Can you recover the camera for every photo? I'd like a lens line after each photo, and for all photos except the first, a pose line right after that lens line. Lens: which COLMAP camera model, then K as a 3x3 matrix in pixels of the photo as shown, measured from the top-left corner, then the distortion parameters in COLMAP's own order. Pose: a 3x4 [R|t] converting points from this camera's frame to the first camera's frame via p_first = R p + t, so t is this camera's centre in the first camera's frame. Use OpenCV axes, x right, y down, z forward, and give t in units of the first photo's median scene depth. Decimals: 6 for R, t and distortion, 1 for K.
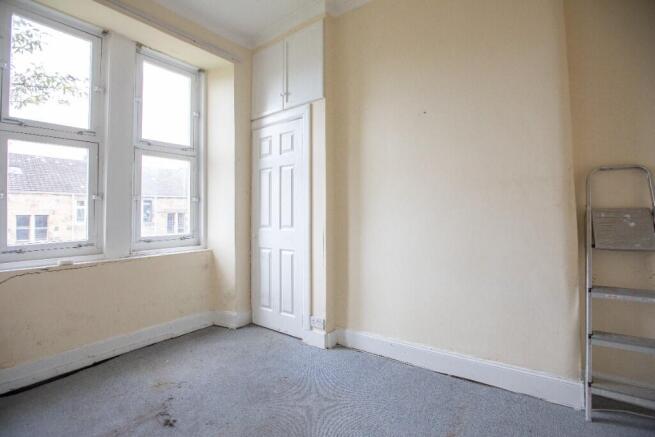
lens RADIAL K [[298.0, 0, 328.5], [0, 298.0, 200.2], [0, 0, 1]] dist [-0.054712, 0.020714]
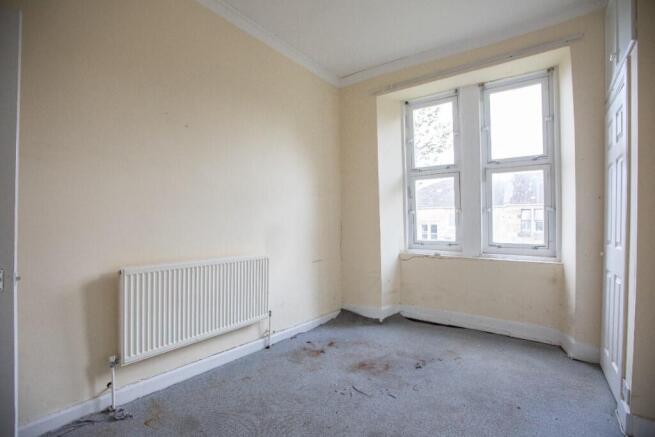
lens RADIAL K [[290.1, 0, 332.3], [0, 290.1, 217.3], [0, 0, 1]] dist [-0.053127, 0.019002]
pose [[0.041004, -0.007079, -0.999134, 0.505396], [0.035121, 0.999367, -0.005639, 0.006394], [0.998542, -0.034860, 0.041227, 0.304048]]
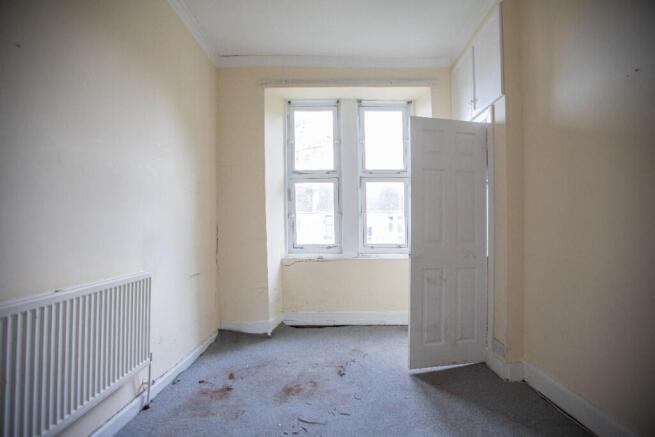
lens RADIAL K [[290.1, 0, 332.3], [0, 290.1, 217.3], [0, 0, 1]] dist [-0.053127, 0.019002]
pose [[0.603694, -0.018544, -0.797000, 0.323757], [0.028500, 0.999592, -0.001670, 0.003326], [0.796706, -0.021706, 0.603977, 0.078355]]
